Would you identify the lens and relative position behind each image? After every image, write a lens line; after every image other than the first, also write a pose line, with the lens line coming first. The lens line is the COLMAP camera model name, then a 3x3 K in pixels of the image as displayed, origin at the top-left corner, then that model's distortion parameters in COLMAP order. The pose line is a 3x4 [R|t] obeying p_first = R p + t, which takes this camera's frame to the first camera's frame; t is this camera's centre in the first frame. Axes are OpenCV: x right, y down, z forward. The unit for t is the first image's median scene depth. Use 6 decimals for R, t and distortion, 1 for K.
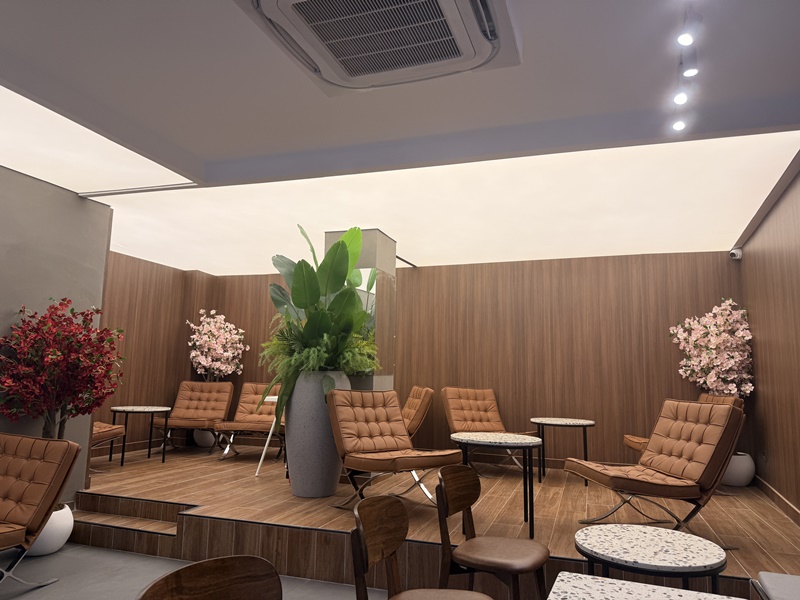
lens RADIAL K [[563.6, 0, 400.0], [0, 563.6, 300.0], [0, 0, 1]] dist [0.007460, 0.001766]
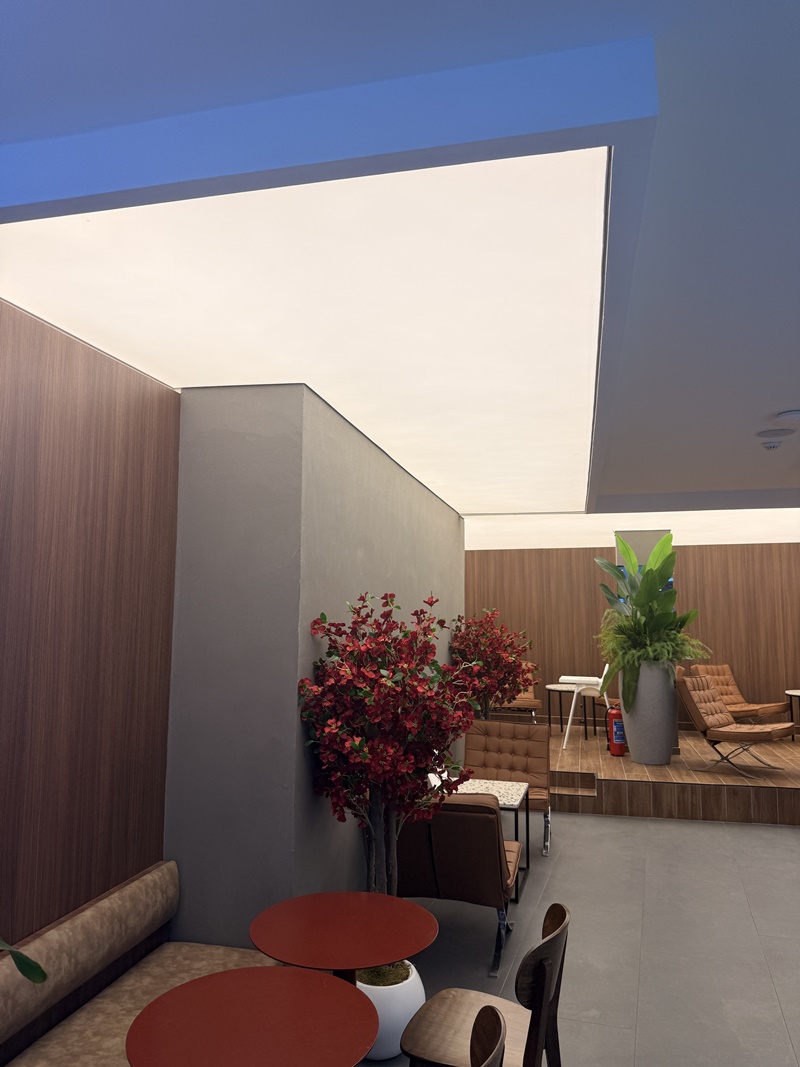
lens RADIAL K [[785.4, 0, 400.0], [0, 785.4, 533.5], [0, 0, 1]] dist [0.000526, 0.000107]
pose [[0.995185, -0.009831, 0.097519, -0.610858], [0.007159, 0.999590, 0.027715, -0.139203], [-0.097751, -0.026884, 0.994848, -0.428501]]
